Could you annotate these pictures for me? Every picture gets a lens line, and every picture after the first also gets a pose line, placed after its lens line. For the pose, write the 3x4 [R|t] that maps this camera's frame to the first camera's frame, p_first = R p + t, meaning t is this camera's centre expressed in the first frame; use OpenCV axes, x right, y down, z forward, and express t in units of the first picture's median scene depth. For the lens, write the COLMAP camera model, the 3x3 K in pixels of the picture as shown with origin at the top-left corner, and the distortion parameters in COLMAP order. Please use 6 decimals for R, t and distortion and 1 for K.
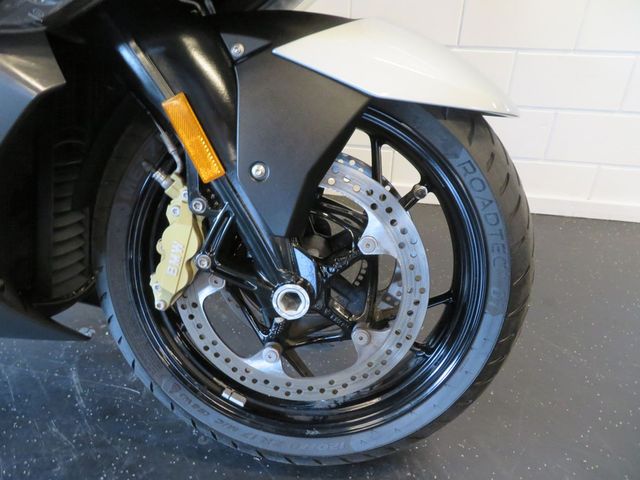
lens RADIAL K [[448.8, 0, 320.0], [0, 448.8, 240.0], [0, 0, 1]] dist [-0.002844, -0.000702]
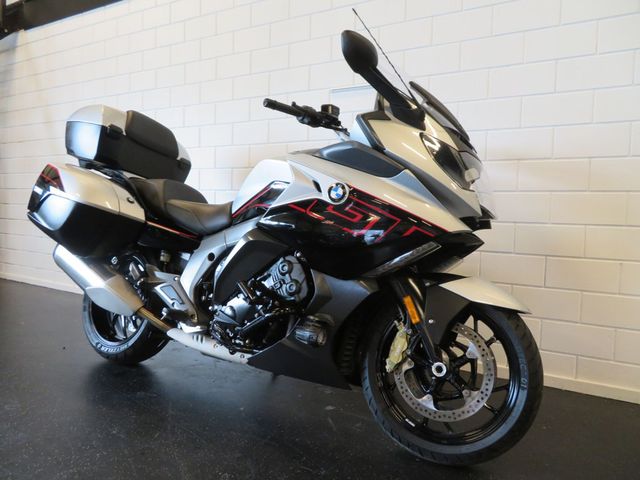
lens RADIAL K [[460.1, 0, 320.0], [0, 460.1, 240.0], [0, 0, 1]] dist [-0.001665, 0.001448]
pose [[0.946266, 0.030712, -0.321928, 0.117159], [-0.175492, 0.884920, -0.431416, 0.711544], [0.271630, 0.464730, 0.842759, -1.783928]]
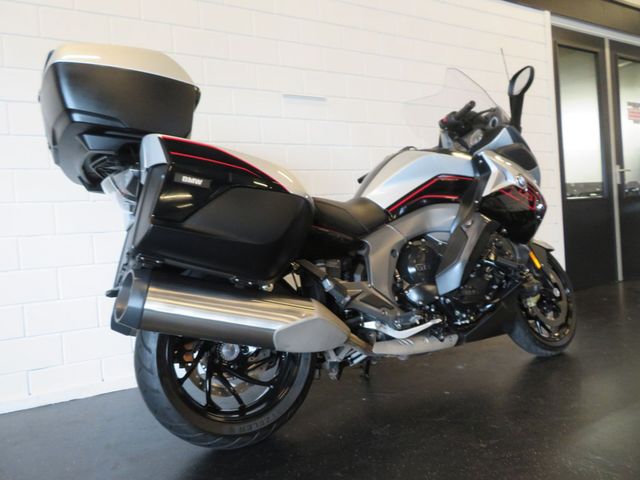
lens RADIAL K [[460.1, 0, 320.0], [0, 460.1, 240.0], [0, 0, 1]] dist [-0.001665, 0.001448]
pose [[0.764446, -0.086601, 0.638845, -4.192891], [0.397556, 0.843415, -0.361386, 0.369297], [-0.507515, 0.530237, 0.679174, -1.031483]]
